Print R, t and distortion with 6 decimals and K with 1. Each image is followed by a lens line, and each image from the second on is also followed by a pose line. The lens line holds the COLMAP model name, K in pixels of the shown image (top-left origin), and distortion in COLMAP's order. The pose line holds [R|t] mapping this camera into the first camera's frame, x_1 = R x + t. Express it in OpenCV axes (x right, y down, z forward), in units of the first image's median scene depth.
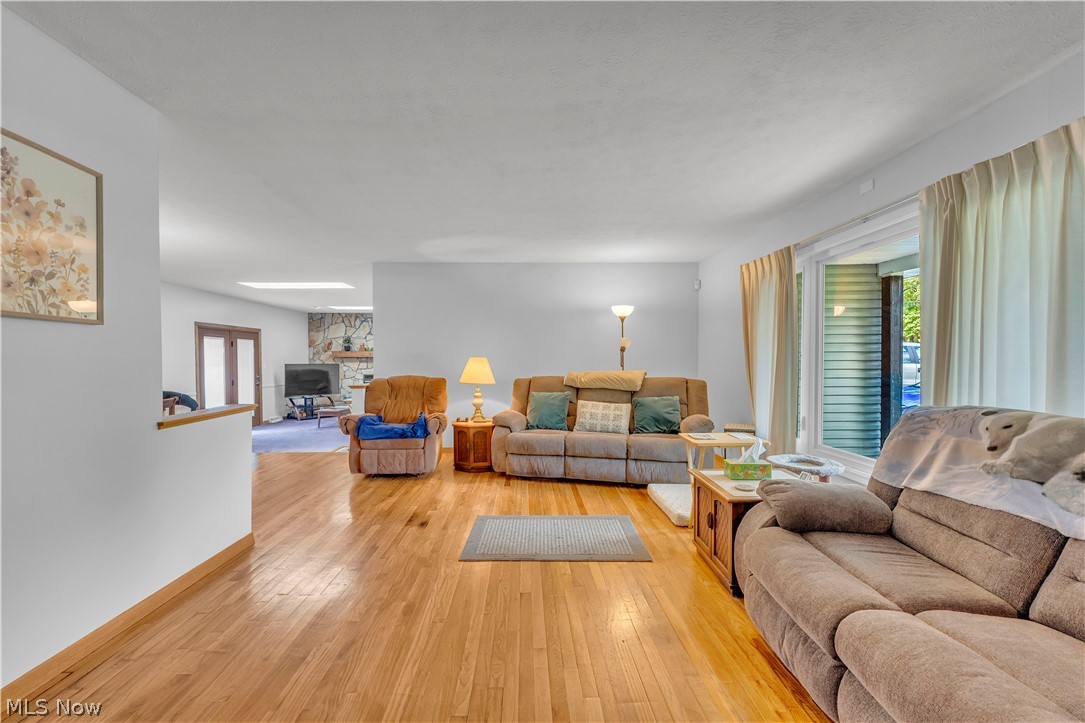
lens RADIAL K [[442.4, 0, 534.1], [0, 442.4, 368.9], [0, 0, 1]] dist [-0.001868, 0.000037]
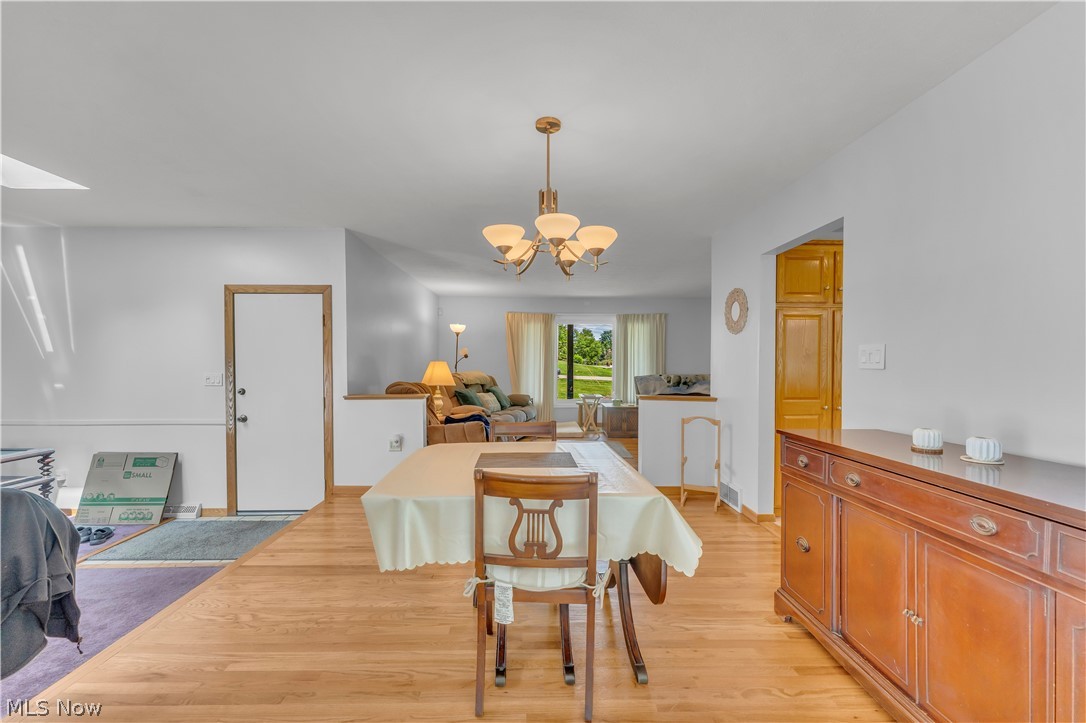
lens RADIAL K [[442.8, 0, 539.2], [0, 442.8, 367.8], [0, 0, 1]] dist [-0.001868, 0.000037]
pose [[-0.002692, -0.010823, 0.999938, -1.340992], [0.017743, 0.999784, 0.010869, -0.019696], [-0.999839, 0.017771, -0.002499, 0.848253]]
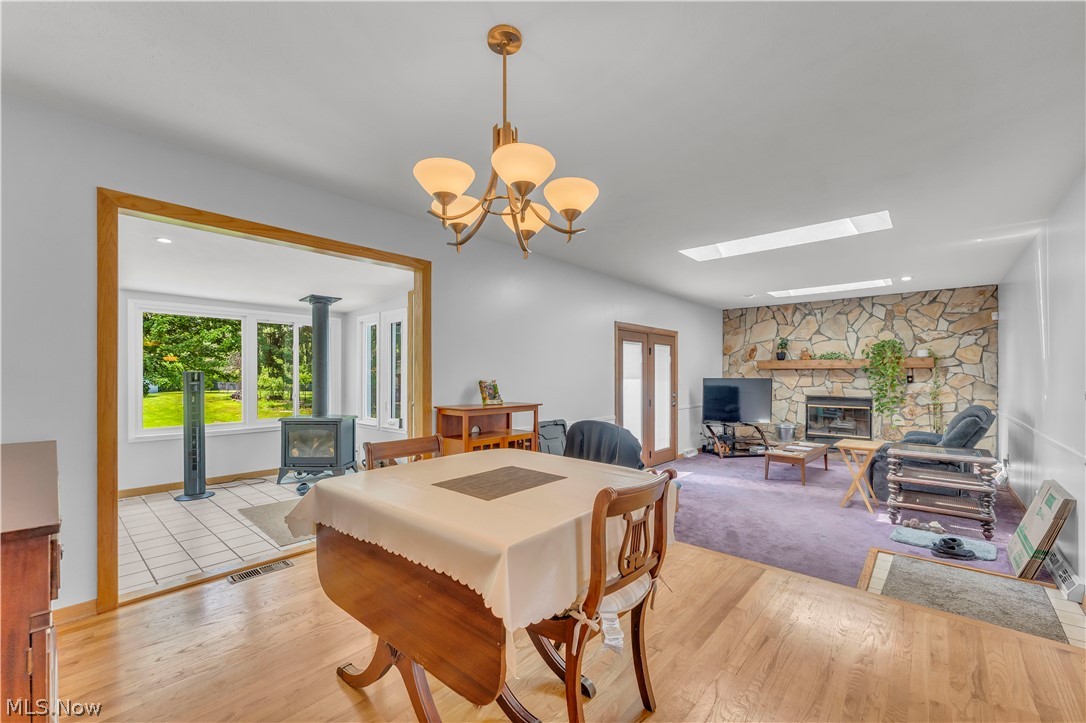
lens RADIAL K [[442.8, 0, 536.3], [0, 442.8, 373.8], [0, 0, 1]] dist [-0.001868, 0.000037]
pose [[0.732435, 0.003623, -0.680828, -0.590989], [-0.016934, 0.999773, -0.012898, -0.008890], [0.680627, 0.020976, 0.732330, 0.603607]]
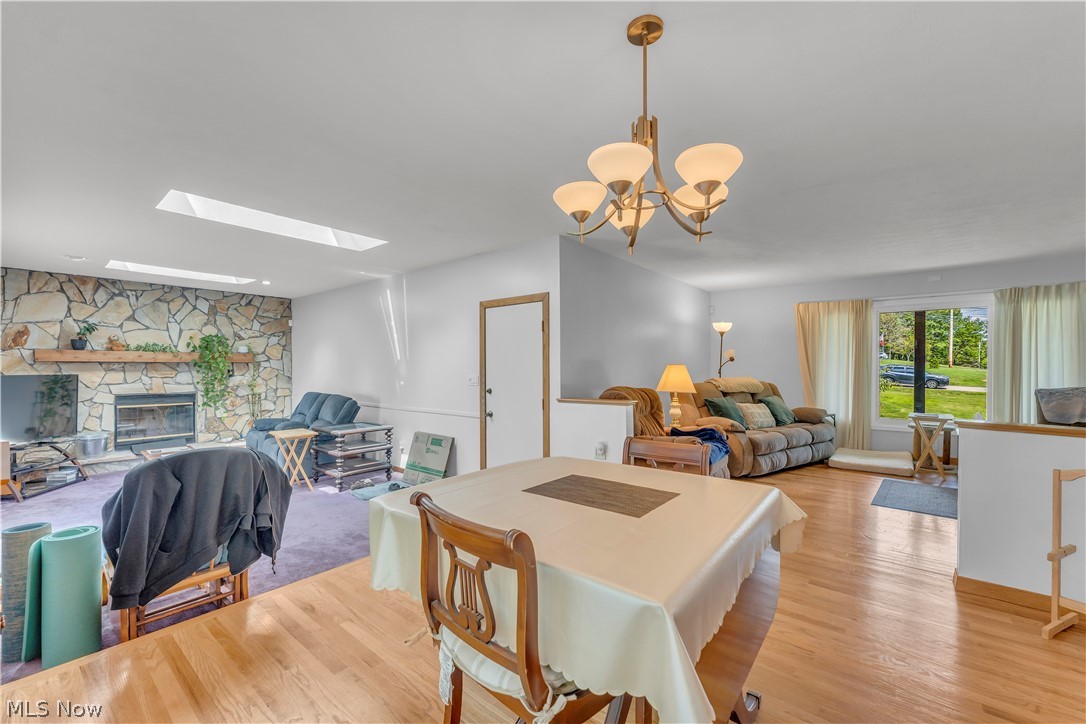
lens RADIAL K [[442.8, 0, 536.1], [0, 442.8, 370.5], [0, 0, 1]] dist [-0.001868, 0.000037]
pose [[0.658294, -0.002430, 0.752757, -1.167452], [0.013388, 0.999874, -0.008481, -0.011432], [-0.752642, 0.015661, 0.658244, 0.669600]]
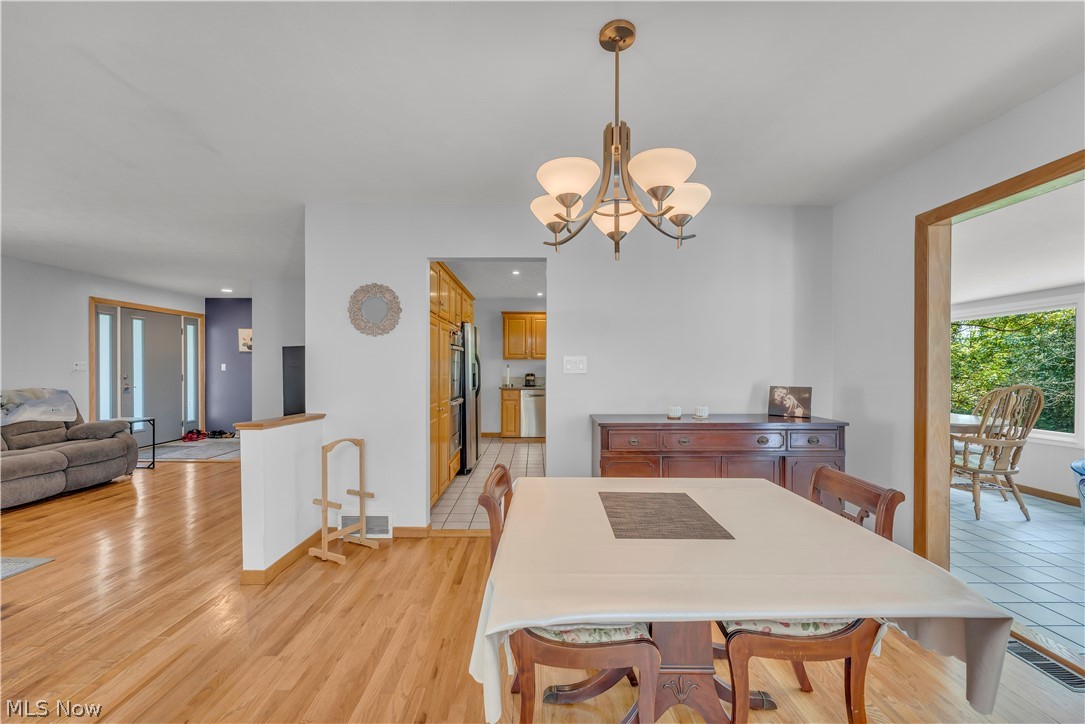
lens RADIAL K [[442.4, 0, 531.8], [0, 442.4, 361.8], [0, 0, 1]] dist [-0.001868, 0.000037]
pose [[-0.999585, 0.001323, 0.028768, -0.794484], [0.001484, 0.999983, 0.005589, -0.029360], [-0.028761, 0.005630, -0.999570, 1.184331]]
